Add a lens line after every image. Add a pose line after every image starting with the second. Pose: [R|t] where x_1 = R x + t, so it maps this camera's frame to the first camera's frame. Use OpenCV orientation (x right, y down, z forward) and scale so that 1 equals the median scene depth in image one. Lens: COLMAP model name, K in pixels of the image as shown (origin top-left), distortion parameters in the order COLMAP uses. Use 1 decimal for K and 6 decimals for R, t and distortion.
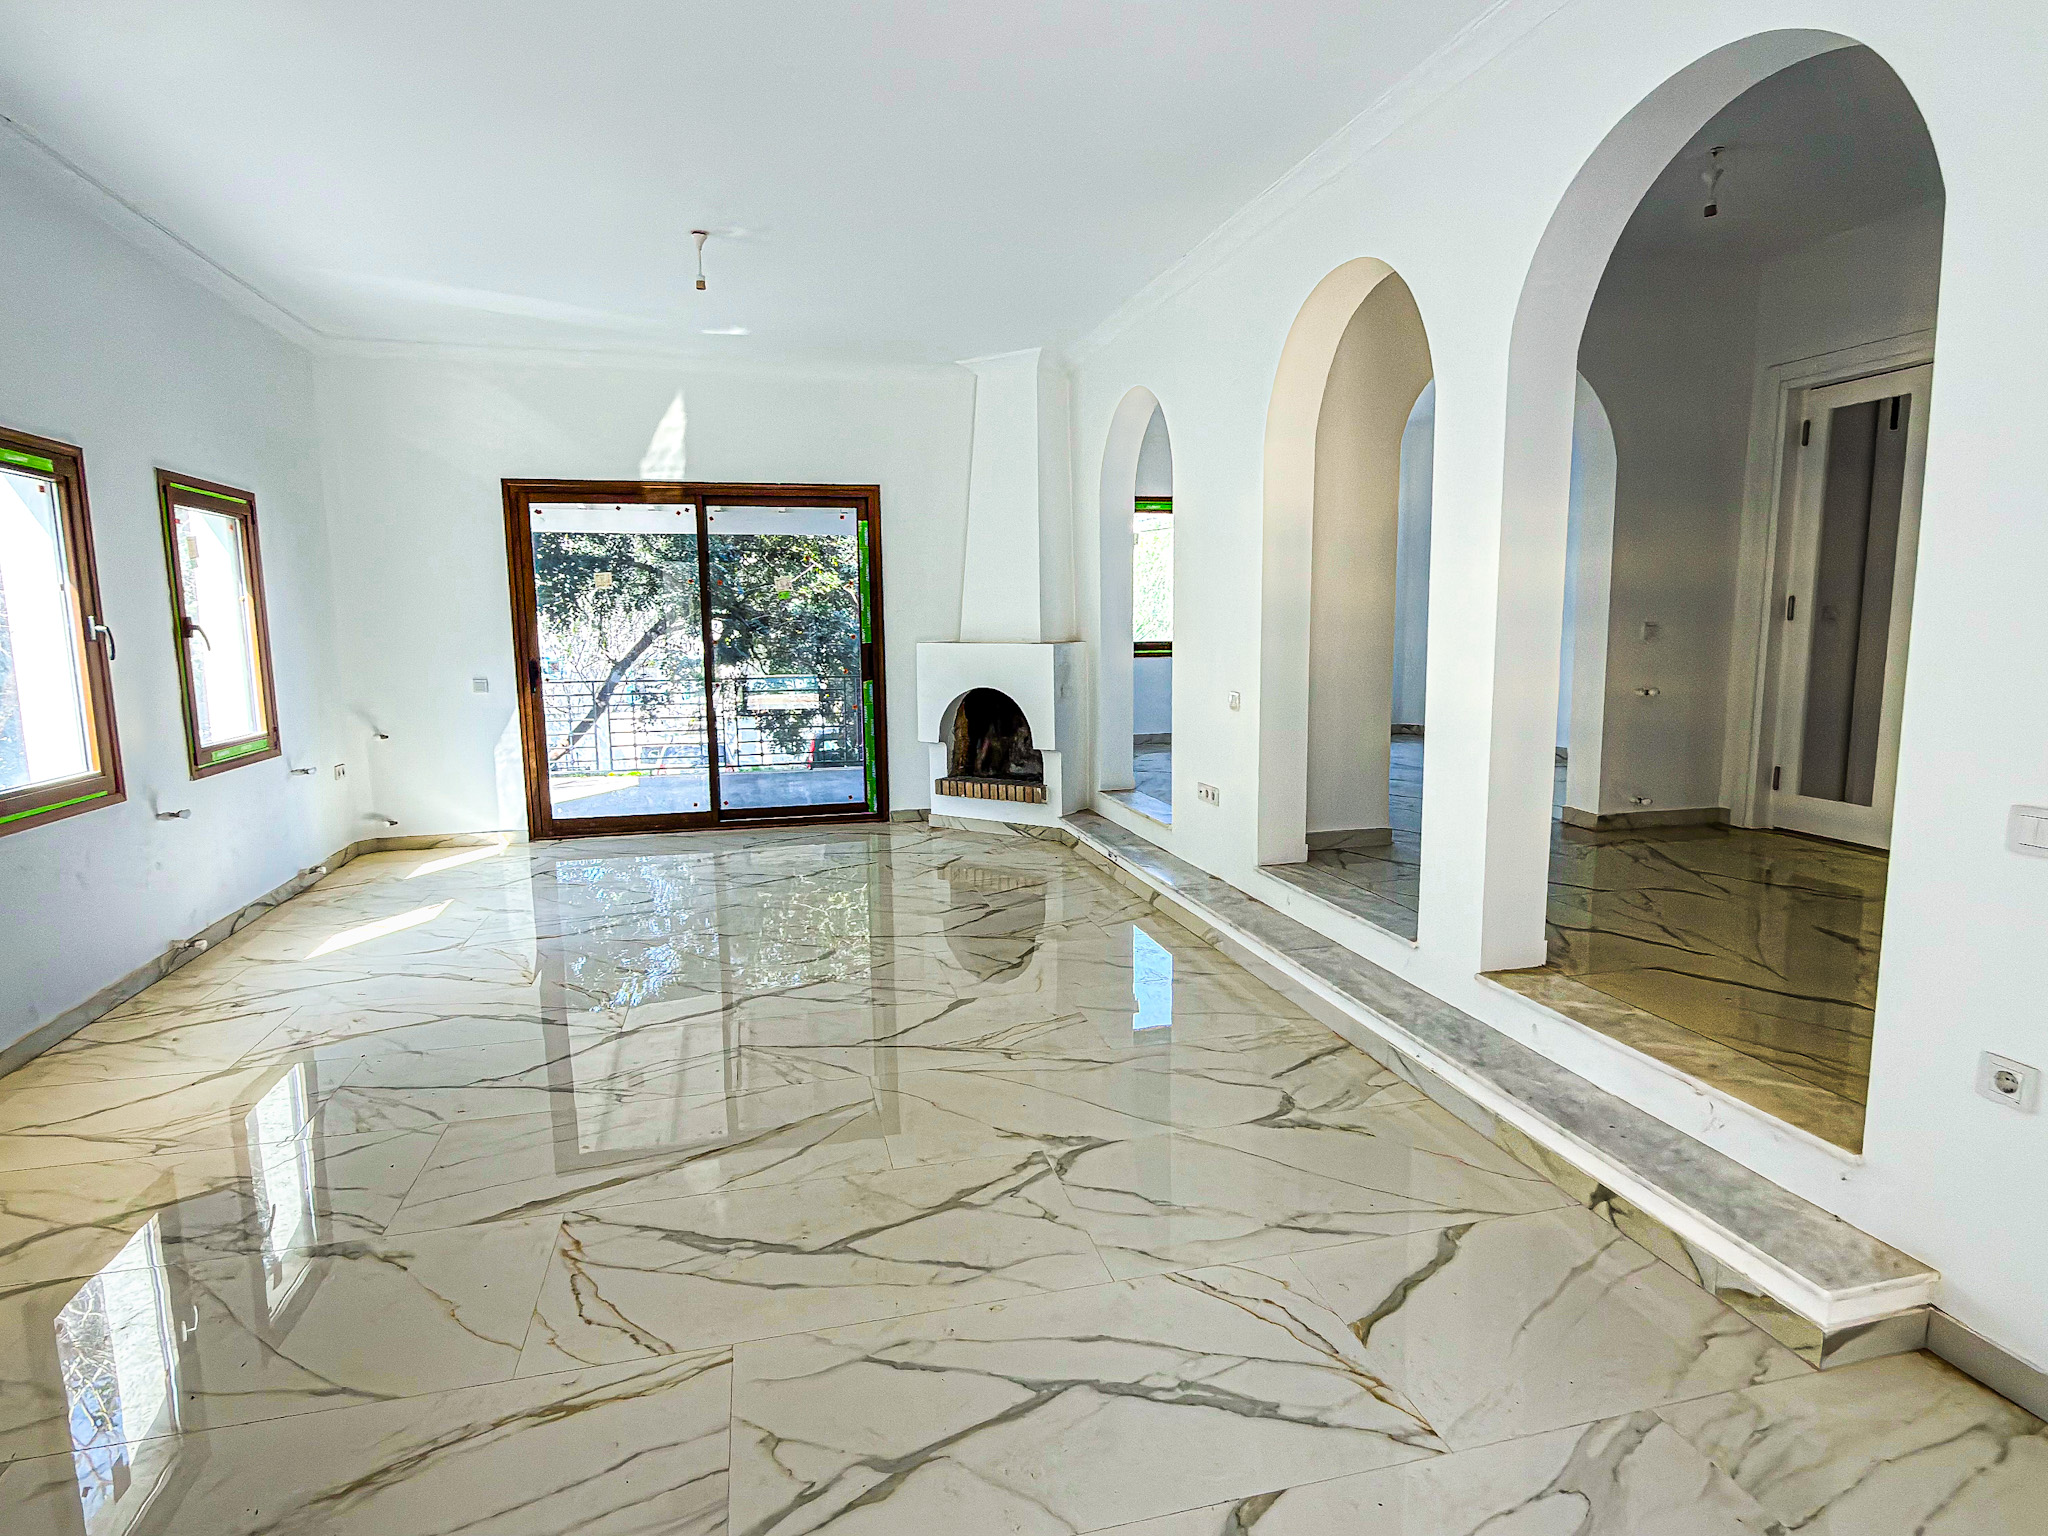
lens RADIAL K [[1015.6, 0, 1024.0], [0, 1015.6, 768.0], [0, 0, 1]] dist [0.000295, -0.000072]
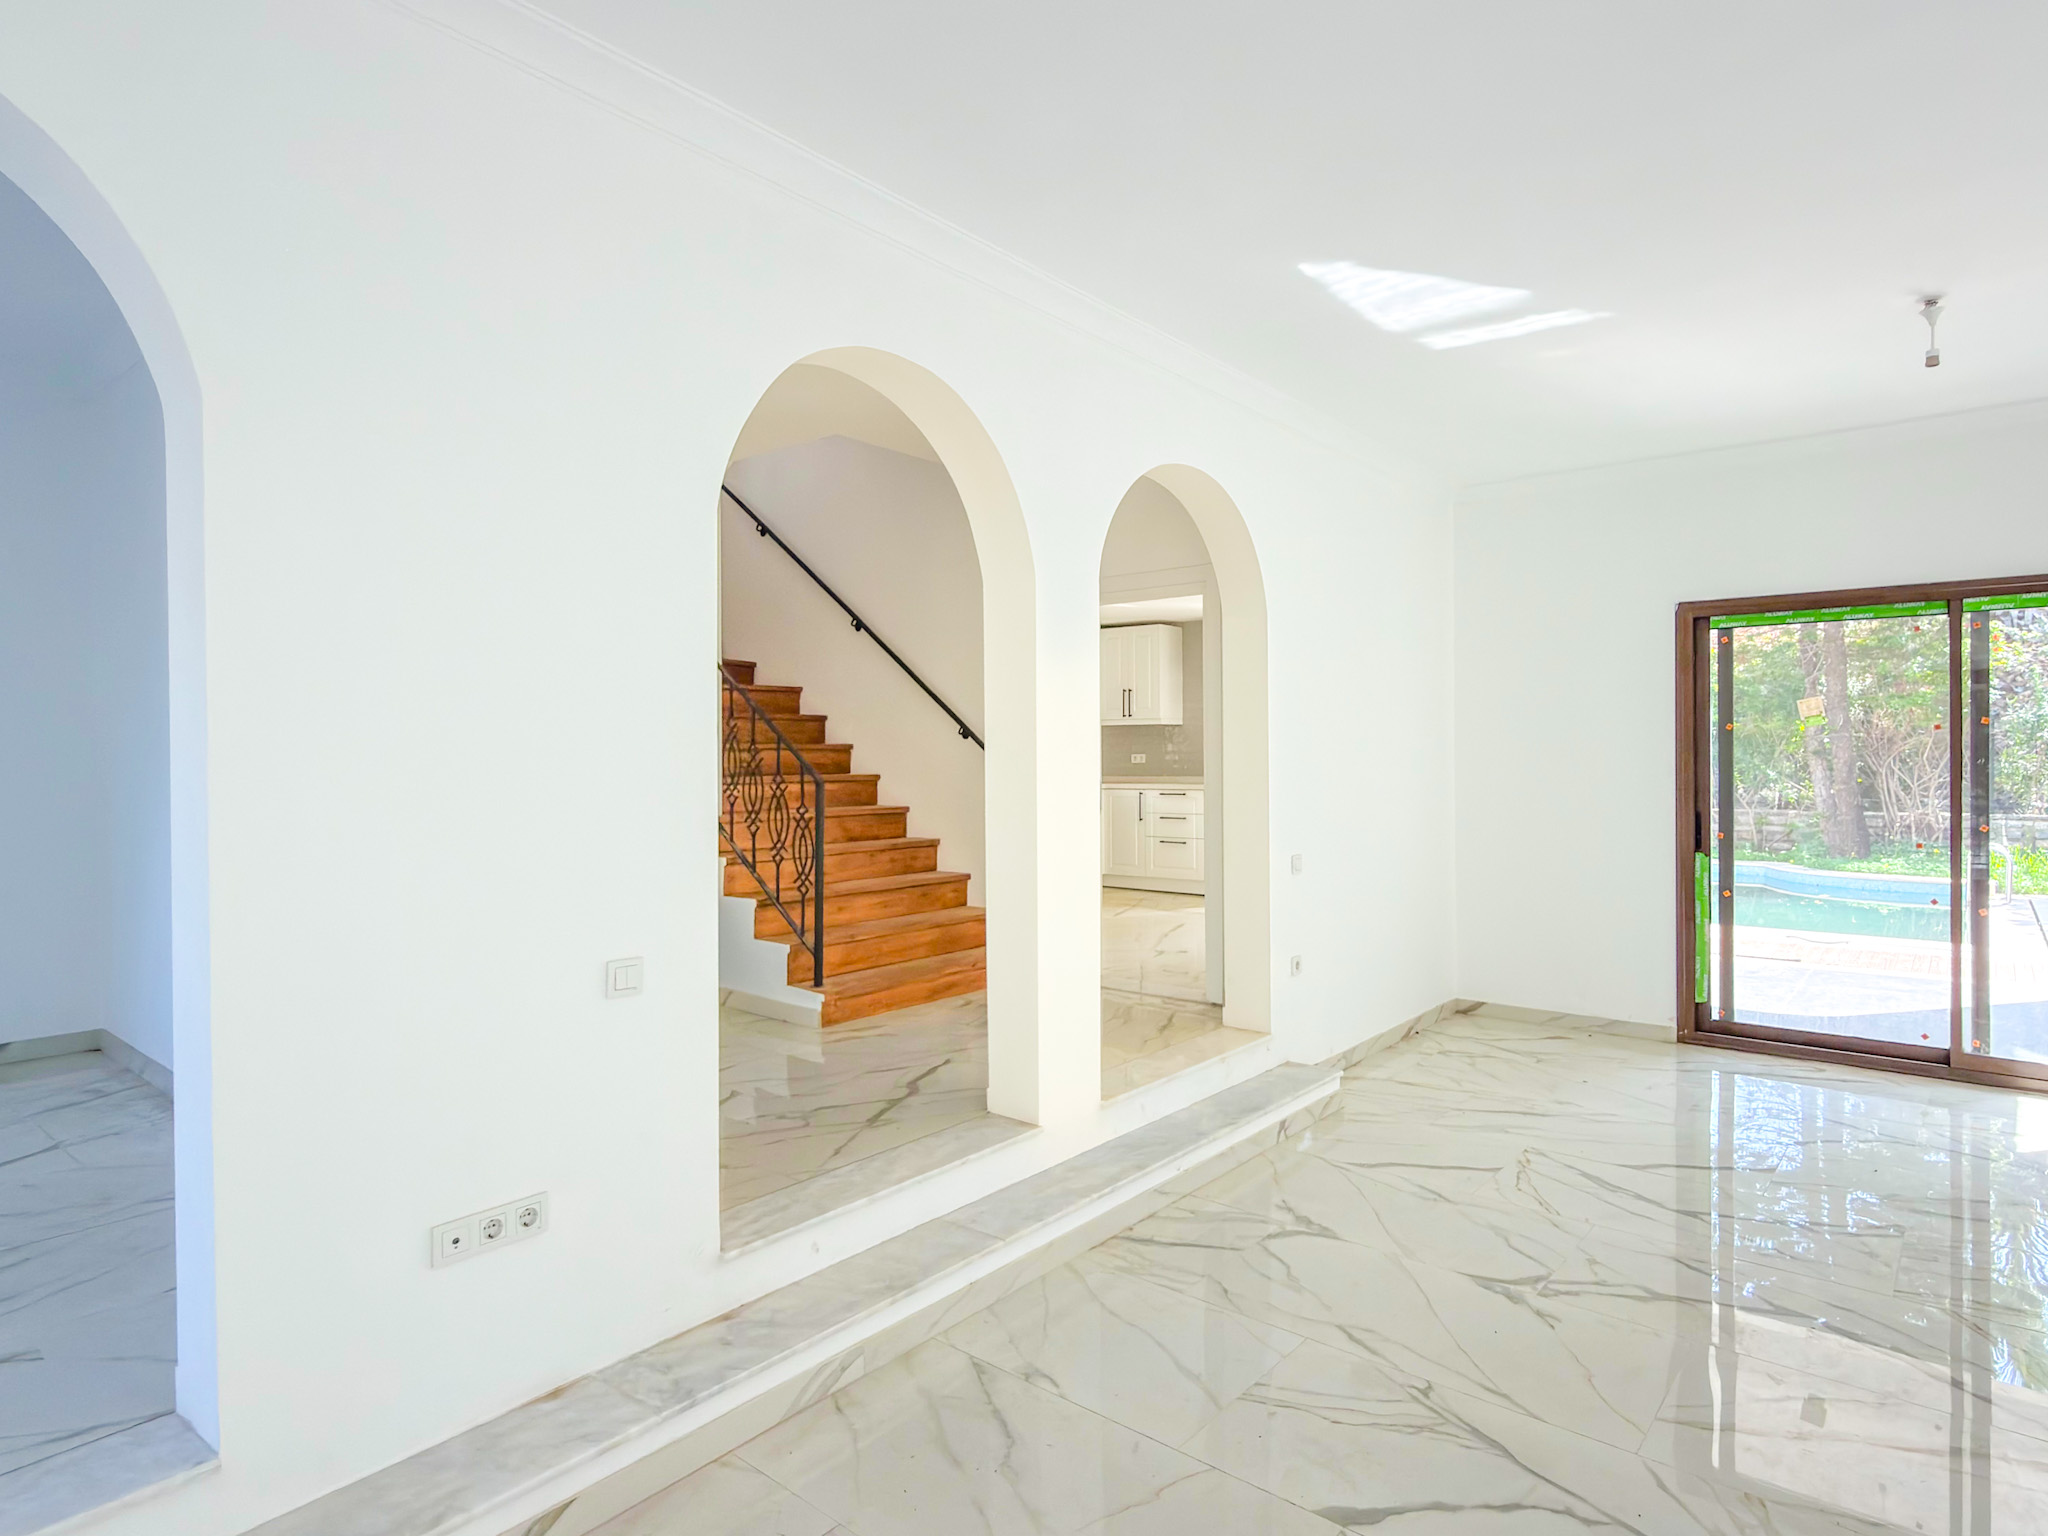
lens RADIAL K [[1125.1, 0, 1024.0], [0, 1125.1, 768.0], [0, 0, 1]] dist [0.000829, 0.000018]
pose [[-0.574925, 0.011300, 0.818128, -0.564687], [0.128888, 0.988672, 0.076919, -0.291055], [-0.807991, 0.149670, -0.569868, 1.765961]]
